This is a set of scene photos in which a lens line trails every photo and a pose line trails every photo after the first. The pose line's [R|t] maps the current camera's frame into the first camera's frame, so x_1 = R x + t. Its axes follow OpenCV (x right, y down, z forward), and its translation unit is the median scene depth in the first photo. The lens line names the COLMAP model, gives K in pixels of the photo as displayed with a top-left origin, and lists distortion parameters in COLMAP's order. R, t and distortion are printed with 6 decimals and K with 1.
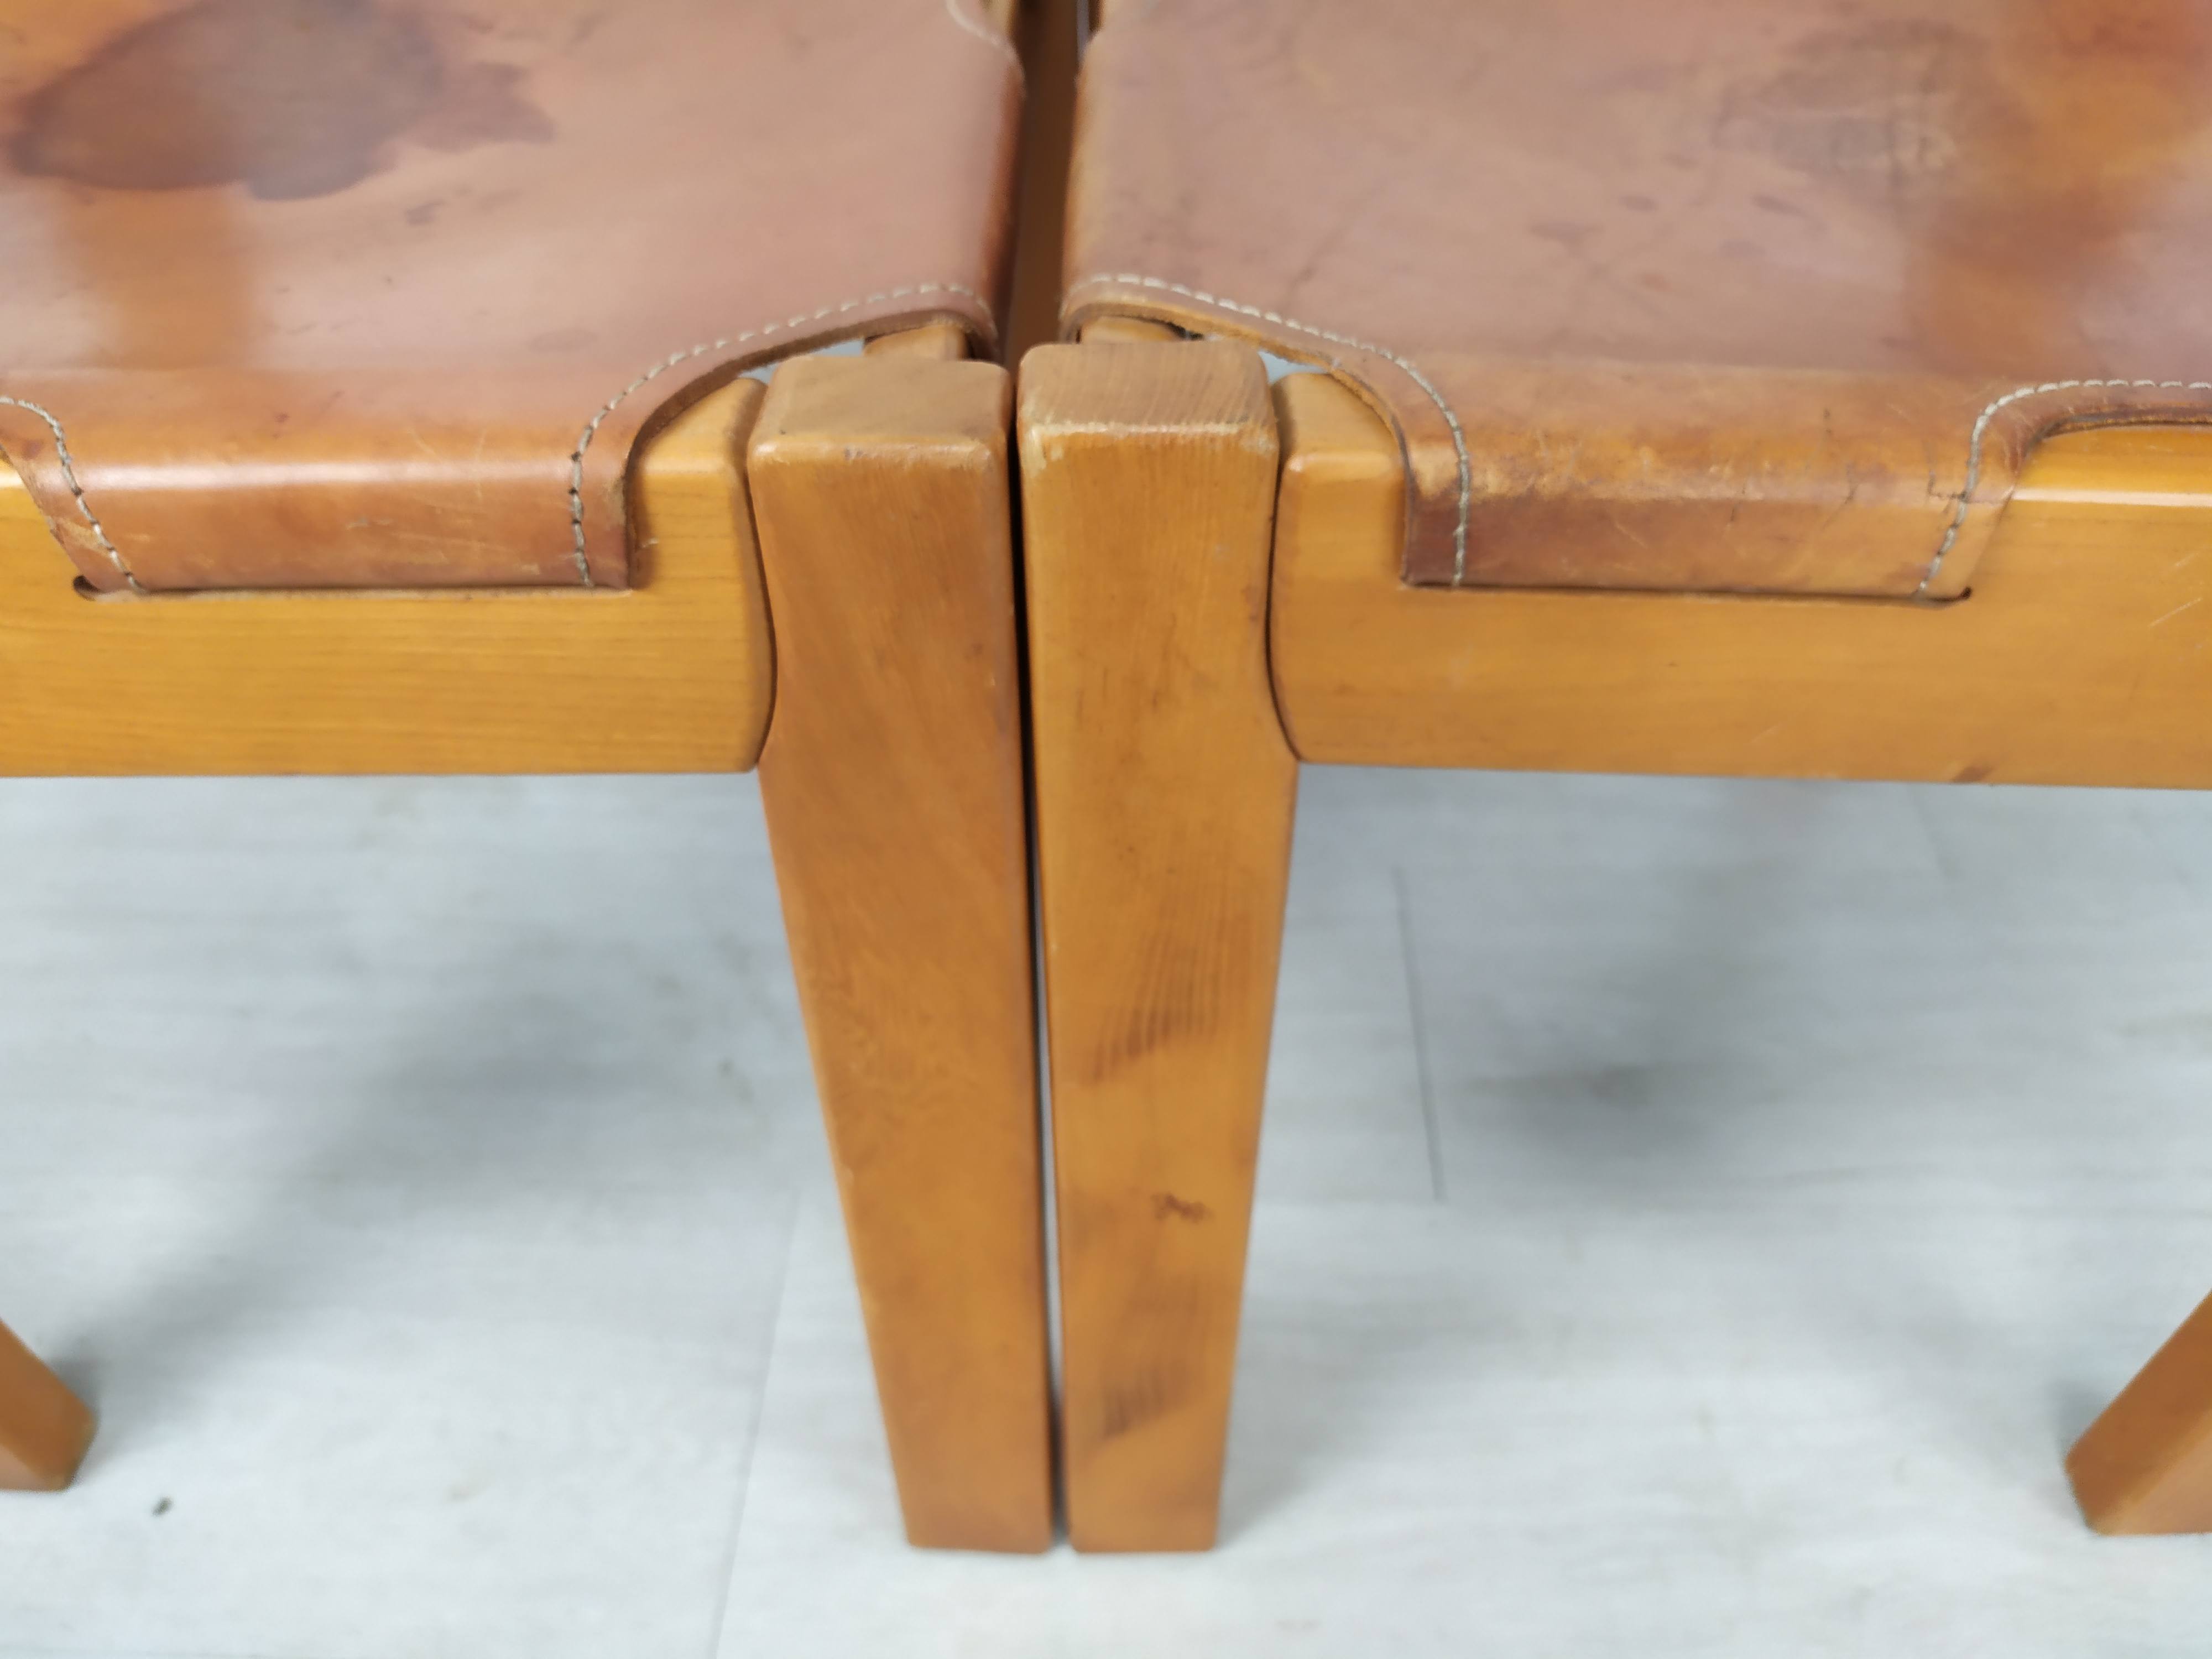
lens RADIAL K [[1712.4, 0, 1115.3], [0, 1712.4, 832.8], [0, 0, 1]] dist [0.008394, -0.029451]
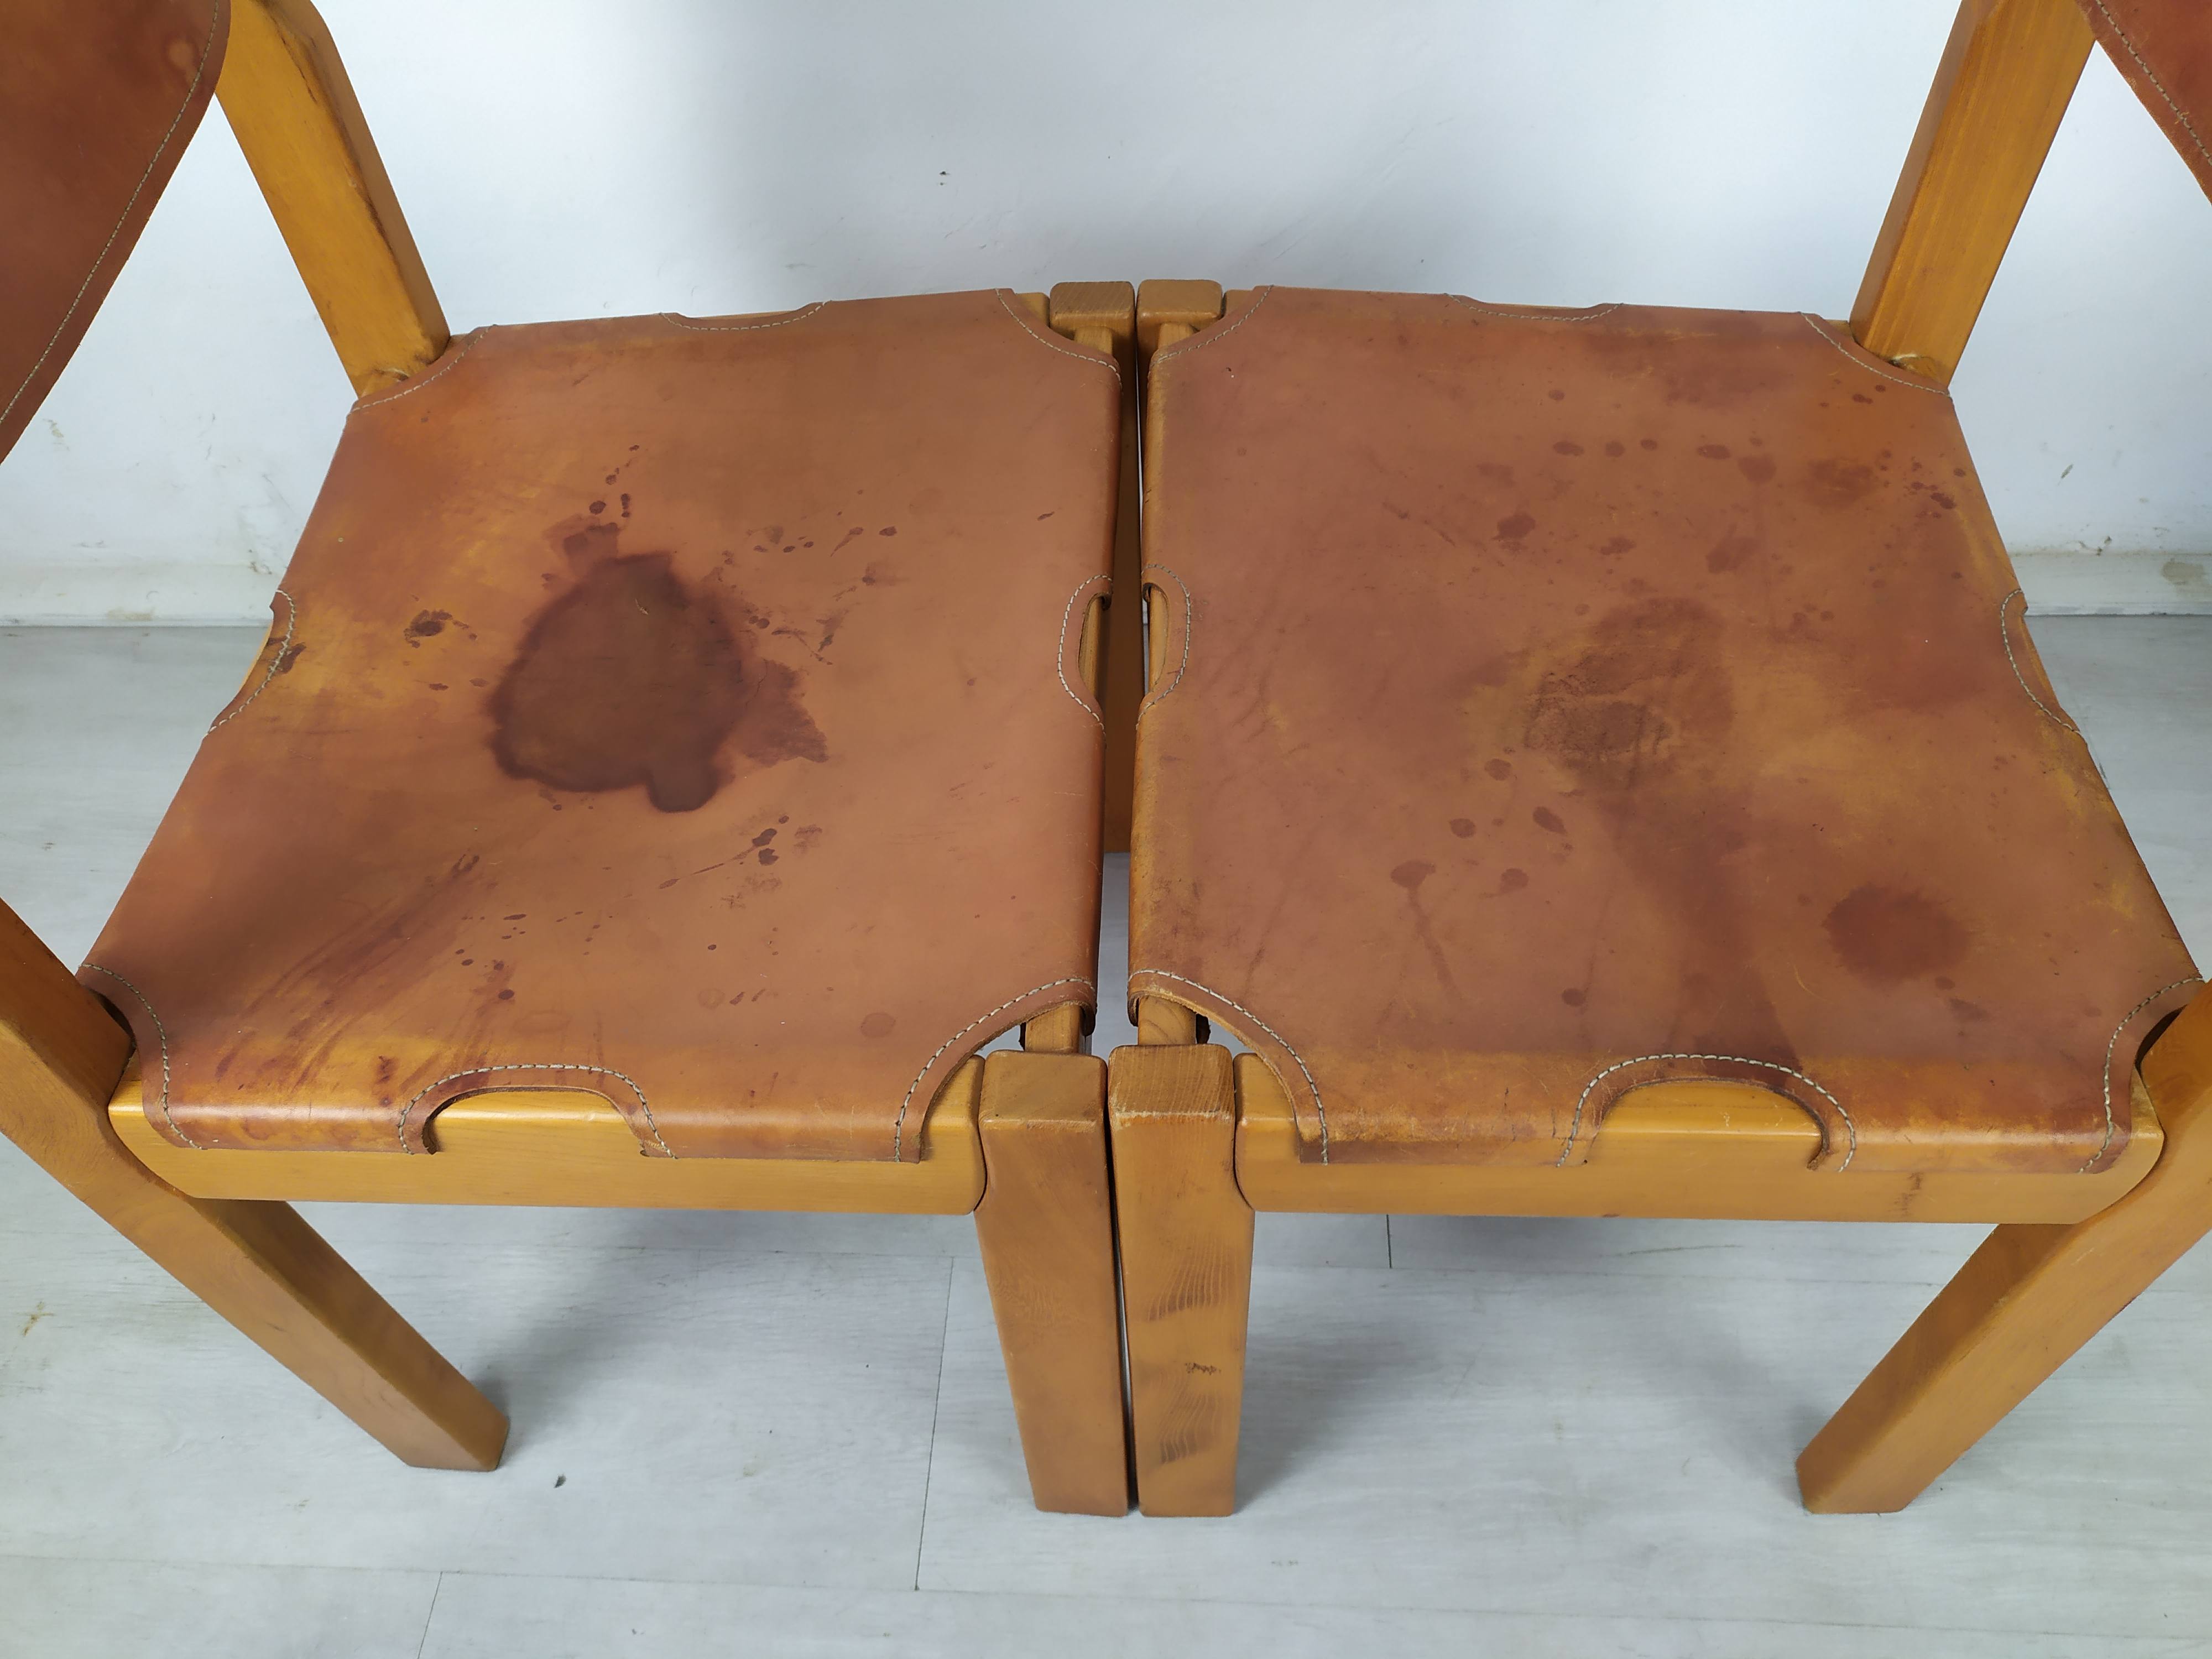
lens RADIAL K [[1672.7, 0, 1127.1], [0, 1672.7, 815.3], [0, 0, 1]] dist [0.041234, -0.041257]
pose [[0.999415, -0.004526, -0.033890, 0.025759], [0.008111, 0.994290, 0.106408, -0.583828], [0.033215, -0.106620, 0.993745, -0.710726]]
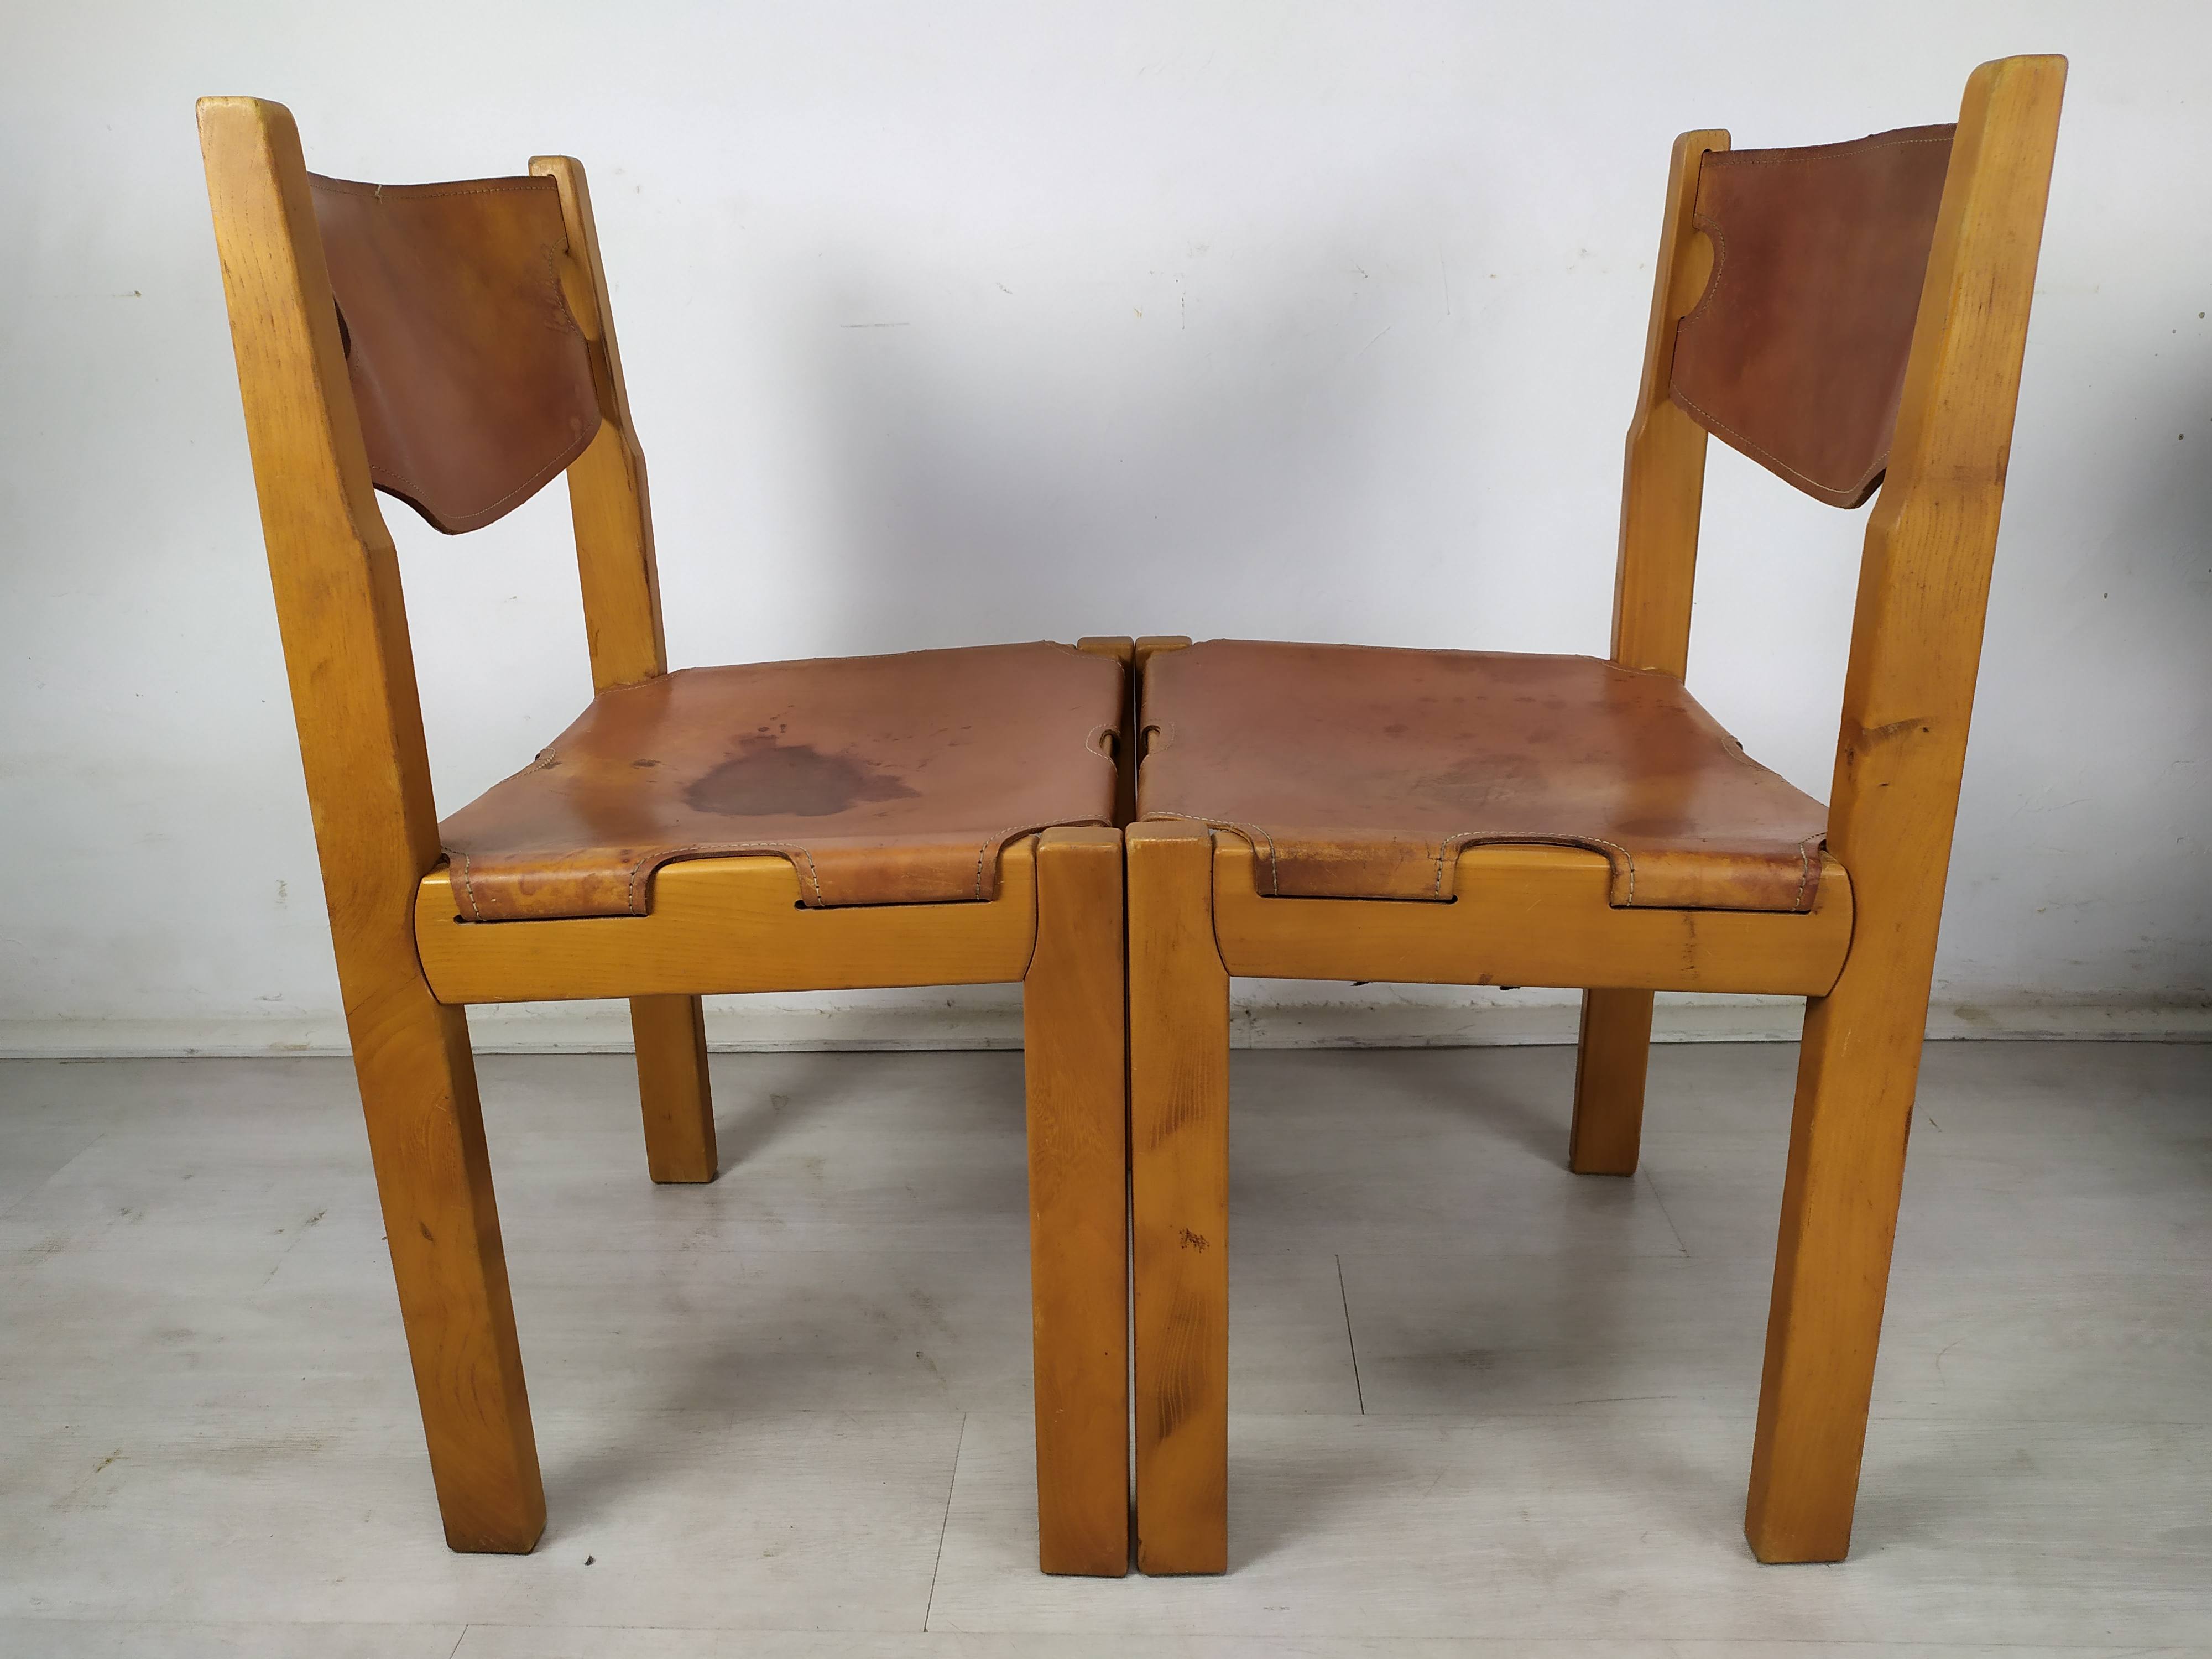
lens RADIAL K [[1672.7, 0, 1127.1], [0, 1672.7, 815.3], [0, 0, 1]] dist [0.041234, -0.041257]
pose [[0.999846, -0.012479, -0.012348, -0.012587], [0.005404, 0.887992, -0.459827, 0.794685], [0.016703, 0.459689, 0.887923, -1.213848]]
